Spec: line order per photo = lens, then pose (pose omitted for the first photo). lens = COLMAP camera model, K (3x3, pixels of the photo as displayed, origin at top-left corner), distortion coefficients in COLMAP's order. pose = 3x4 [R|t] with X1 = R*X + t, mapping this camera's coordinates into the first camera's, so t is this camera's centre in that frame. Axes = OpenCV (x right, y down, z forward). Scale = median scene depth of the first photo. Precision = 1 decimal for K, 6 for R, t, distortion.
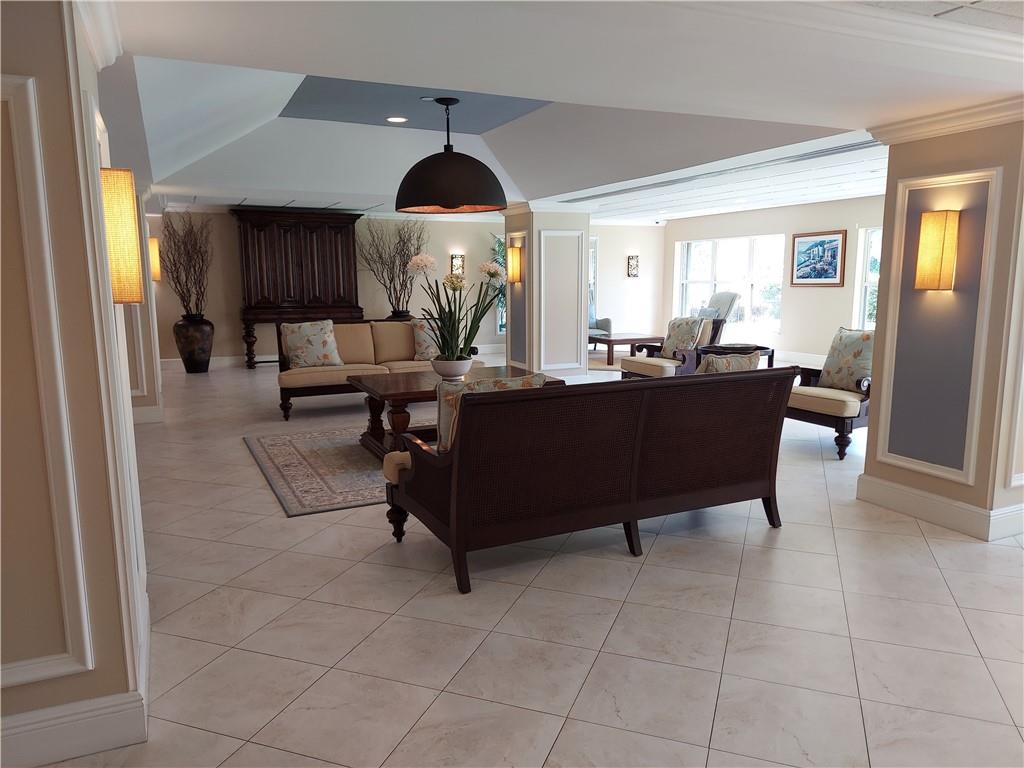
lens RADIAL K [[727.9, 0, 514.6], [0, 727.9, 390.5], [0, 0, 1]] dist [0.065506, -0.079323]
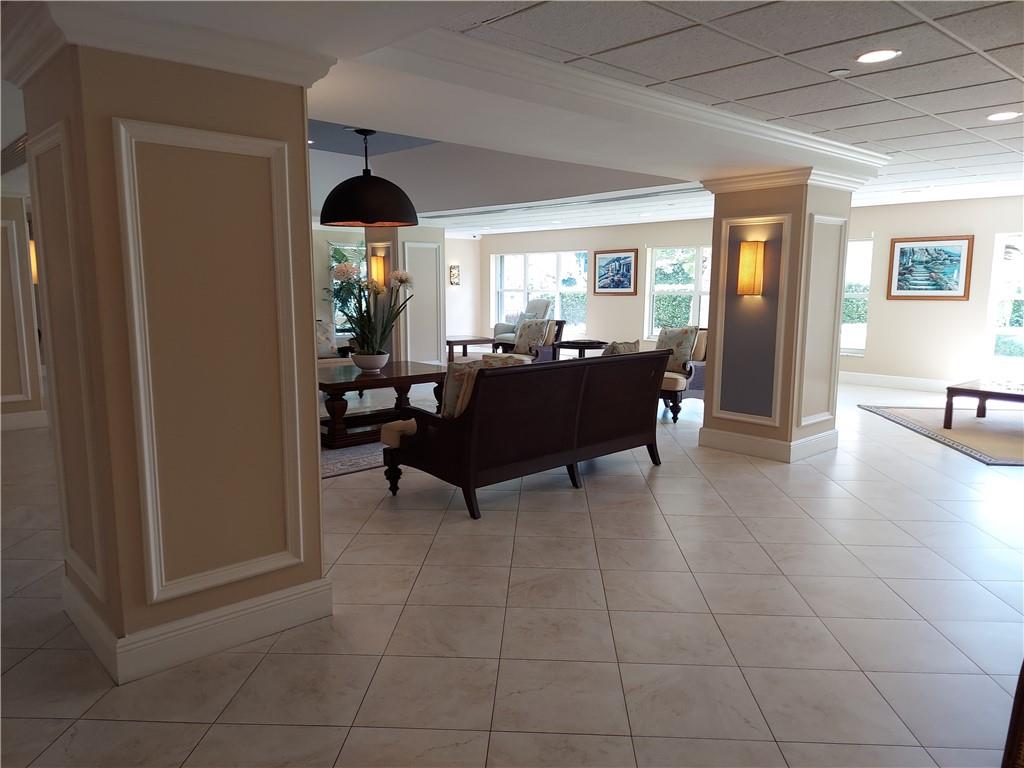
lens RADIAL K [[727.9, 0, 514.9], [0, 727.9, 389.7], [0, 0, 1]] dist [0.065506, -0.079323]
pose [[0.951371, -0.034591, 0.306098, -0.286244], [0.038449, 0.999239, -0.006582, 0.037578], [-0.305637, 0.018031, 0.951977, -0.209765]]
